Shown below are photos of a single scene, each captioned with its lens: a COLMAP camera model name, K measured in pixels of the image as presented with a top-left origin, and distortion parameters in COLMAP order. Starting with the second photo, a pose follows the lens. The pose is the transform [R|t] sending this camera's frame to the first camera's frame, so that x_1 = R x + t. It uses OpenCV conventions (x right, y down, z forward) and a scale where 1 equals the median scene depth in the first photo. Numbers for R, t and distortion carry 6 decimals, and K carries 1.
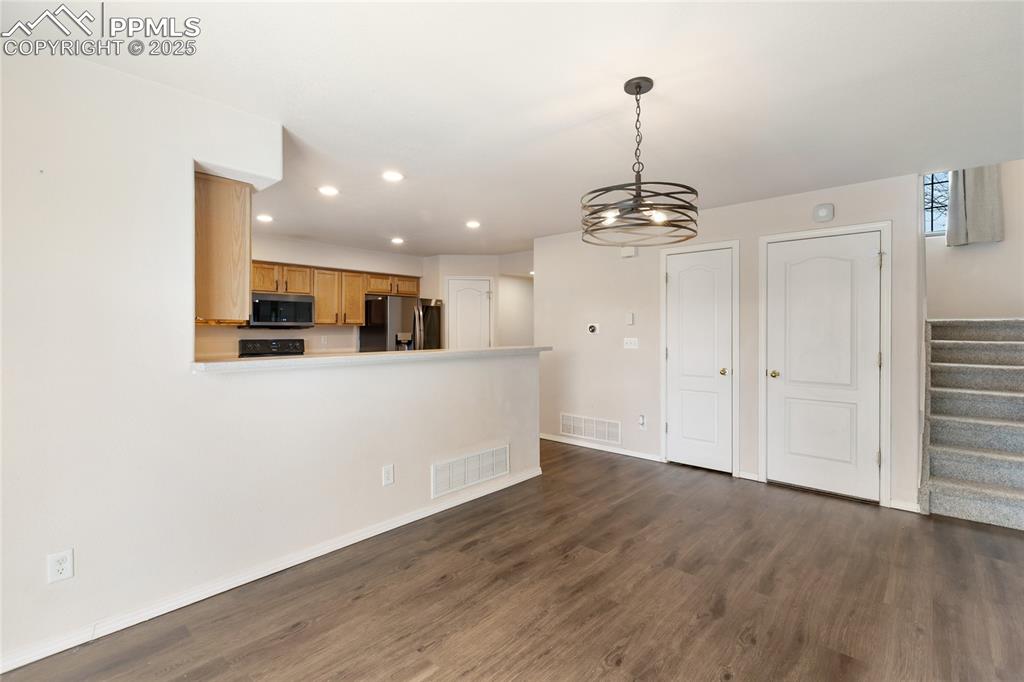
lens RADIAL K [[466.2, 0, 515.0], [0, 466.2, 328.7], [0, 0, 1]] dist [-0.000087, 0.000002]
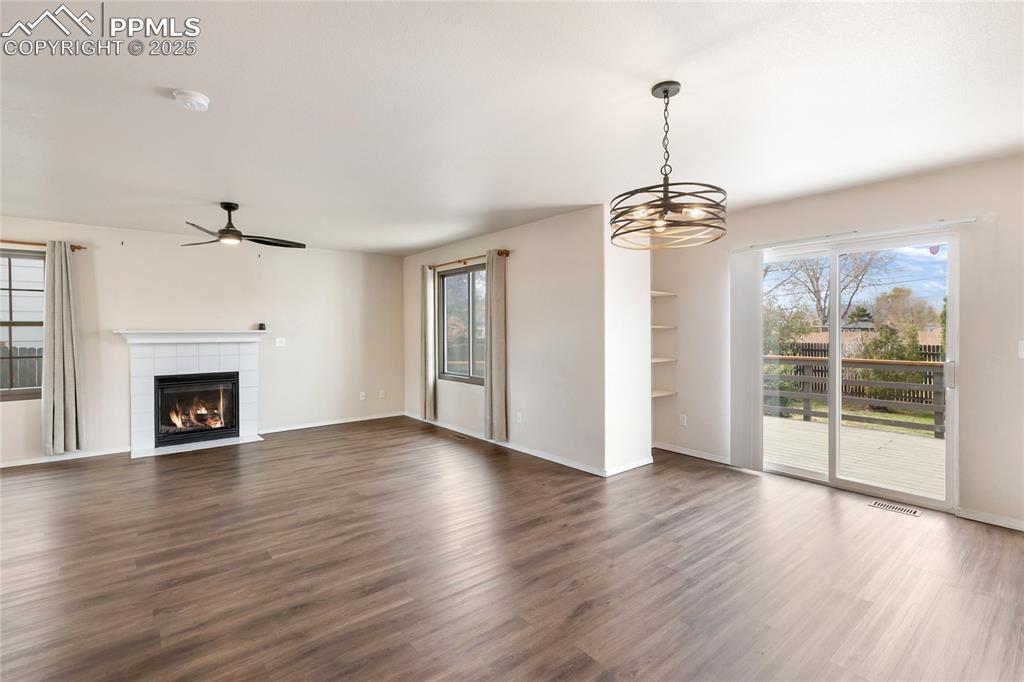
lens RADIAL K [[466.2, 0, 515.0], [0, 466.2, 328.7], [0, 0, 1]] dist [-0.000087, 0.000002]
pose [[-0.988511, 0.003376, 0.151110, 0.325263], [0.002780, 0.999988, -0.004156, 0.003594], [-0.151123, -0.003688, -0.988508, 1.530952]]
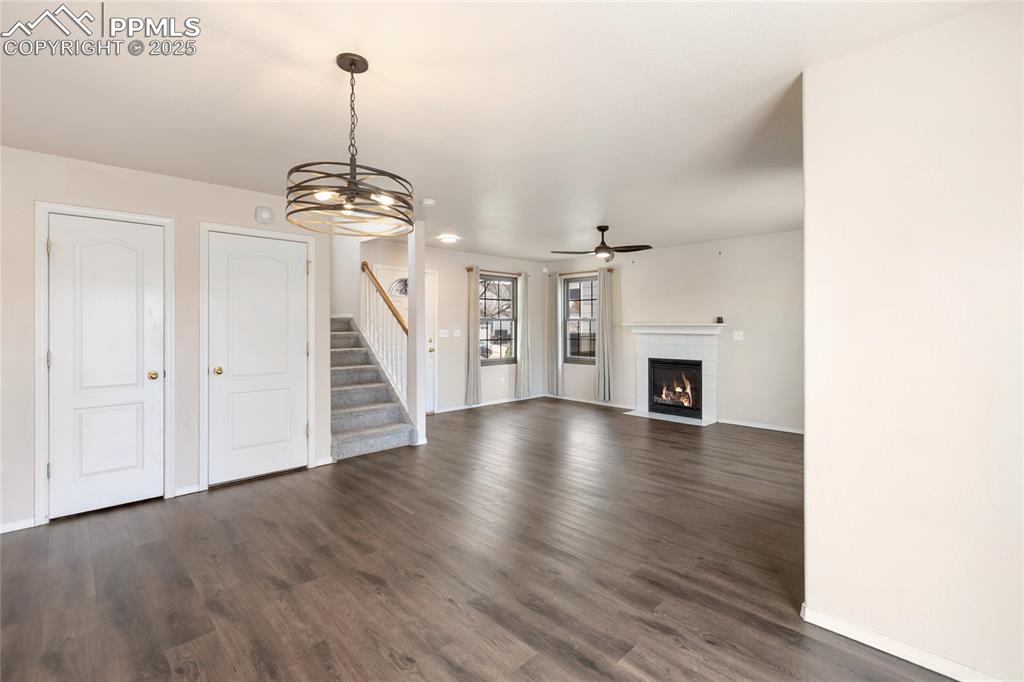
lens RADIAL K [[467.1, 0, 517.7], [0, 467.1, 326.4], [0, 0, 1]] dist [0.002624, 0.000116]
pose [[0.062992, -0.005777, 0.997997, -0.480997], [-0.001259, 0.999982, 0.005868, 0.000703], [-0.998013, -0.001627, 0.062984, 0.455334]]
